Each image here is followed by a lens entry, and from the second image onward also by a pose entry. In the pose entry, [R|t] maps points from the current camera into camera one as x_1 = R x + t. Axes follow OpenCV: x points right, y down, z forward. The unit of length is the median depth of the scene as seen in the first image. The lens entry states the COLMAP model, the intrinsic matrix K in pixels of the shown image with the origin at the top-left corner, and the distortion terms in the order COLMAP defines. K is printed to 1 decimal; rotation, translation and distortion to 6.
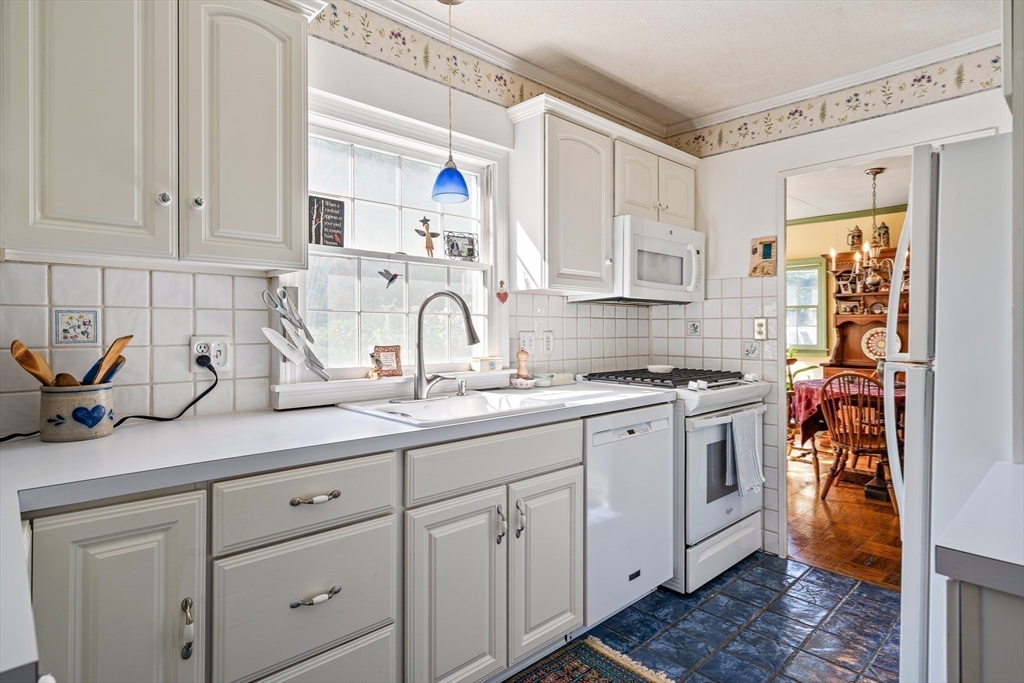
lens RADIAL K [[532.8, 0, 512.0], [0, 532.8, 341.5], [0, 0, 1]] dist [-0.000617, 0.000363]
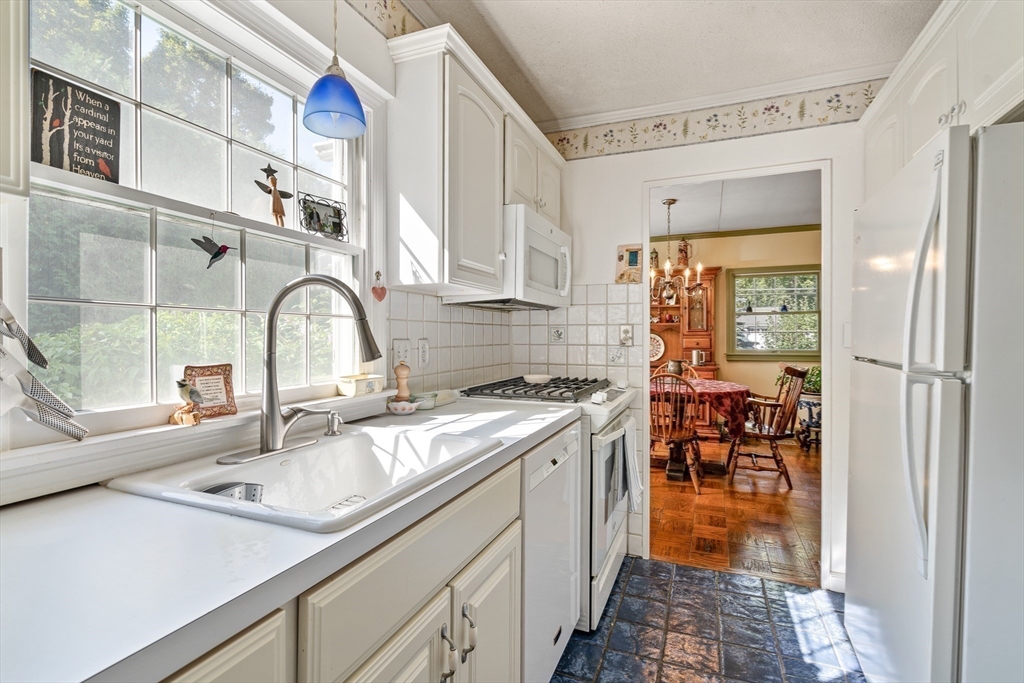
lens RADIAL K [[482.1, 0, 518.4], [0, 482.1, 339.1], [0, 0, 1]] dist [-0.002785, 0.001011]
pose [[0.912357, -0.004620, 0.409370, -0.122509], [0.010880, 0.999857, -0.012965, -0.009111], [-0.409252, 0.016283, 0.912276, 0.326421]]
